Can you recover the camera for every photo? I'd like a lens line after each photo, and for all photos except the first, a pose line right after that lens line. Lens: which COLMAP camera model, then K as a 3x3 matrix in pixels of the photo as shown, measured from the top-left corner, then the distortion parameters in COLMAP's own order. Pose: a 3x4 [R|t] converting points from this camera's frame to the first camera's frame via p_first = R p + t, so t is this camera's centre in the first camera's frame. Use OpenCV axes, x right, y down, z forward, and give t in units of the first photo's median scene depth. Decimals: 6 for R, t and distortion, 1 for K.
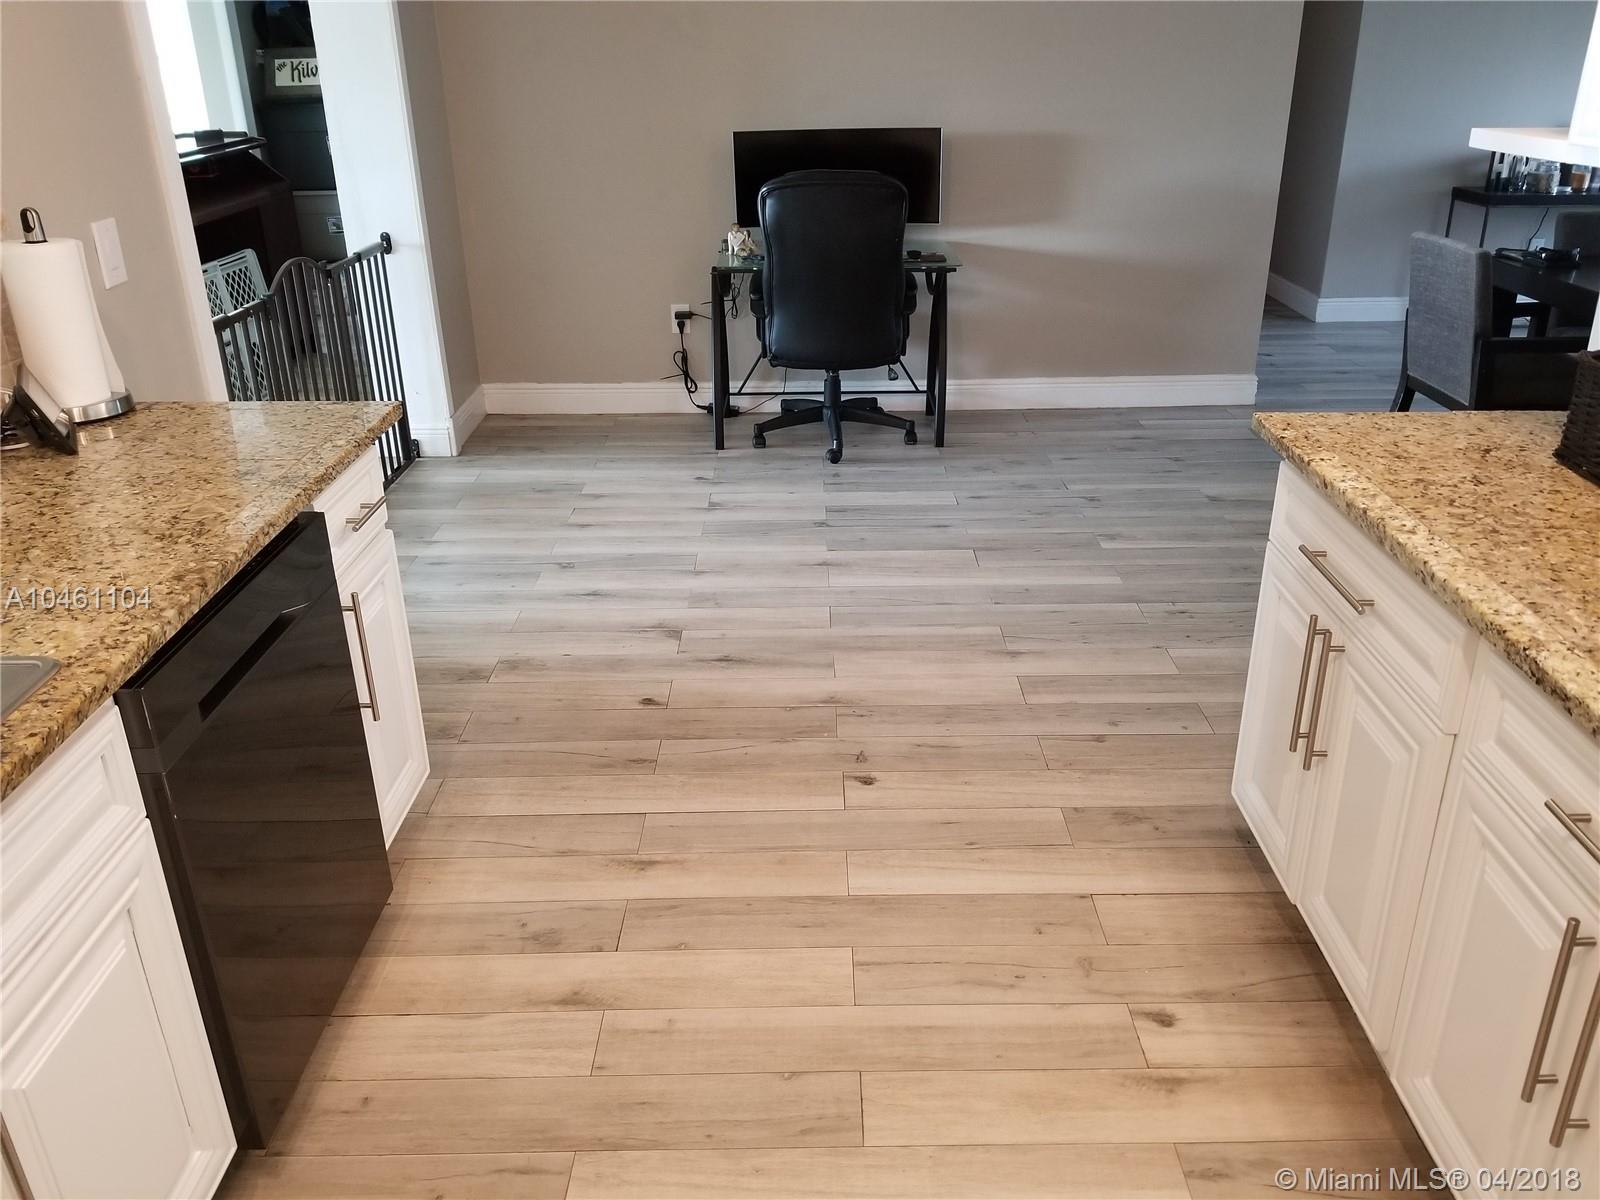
lens RADIAL K [[1291.9, 0, 828.0], [0, 1291.9, 597.8], [0, 0, 1]] dist [-0.006045, -0.004740]
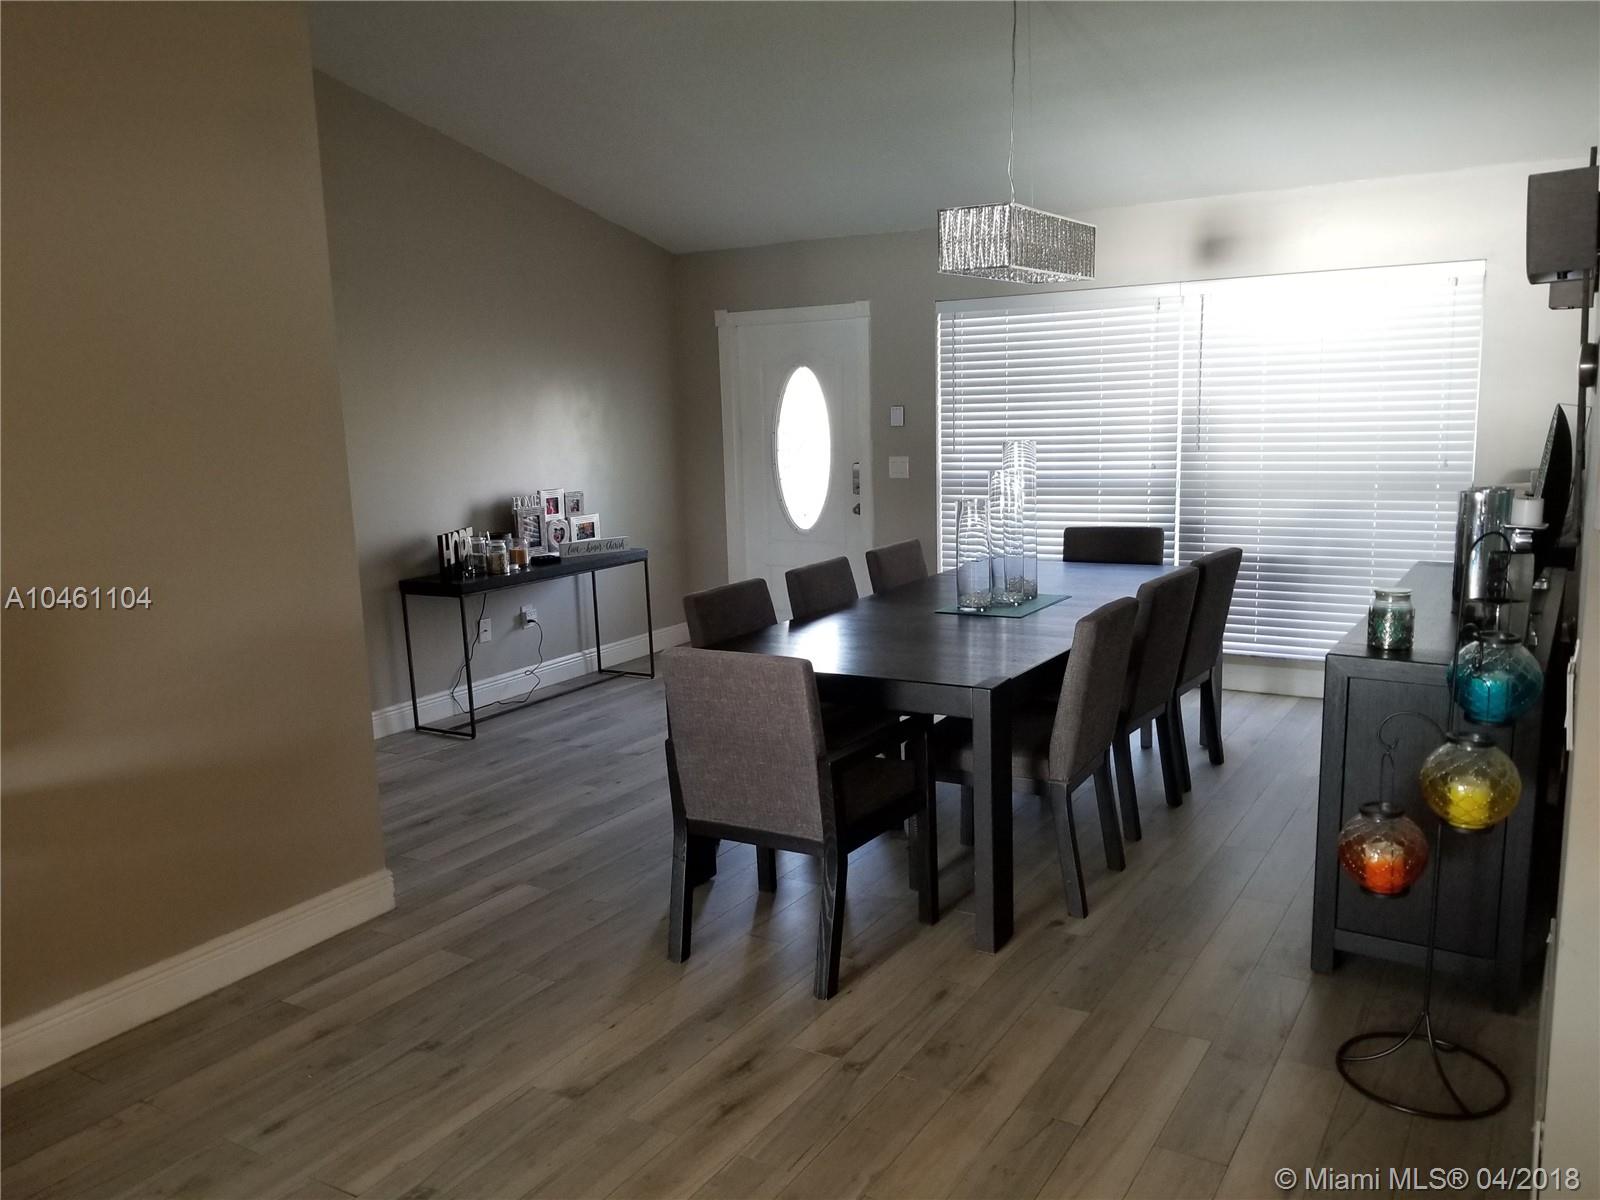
lens RADIAL K [[1260.6, 0, 800.0], [0, 1260.6, 600.0], [0, 0, 1]] dist [-0.005362, -0.003854]
pose [[0.537198, -0.145539, 0.830805, -0.103759], [0.365590, 0.927841, -0.073853, -0.183065], [-0.760107, 0.343407, 0.551642, 0.414146]]
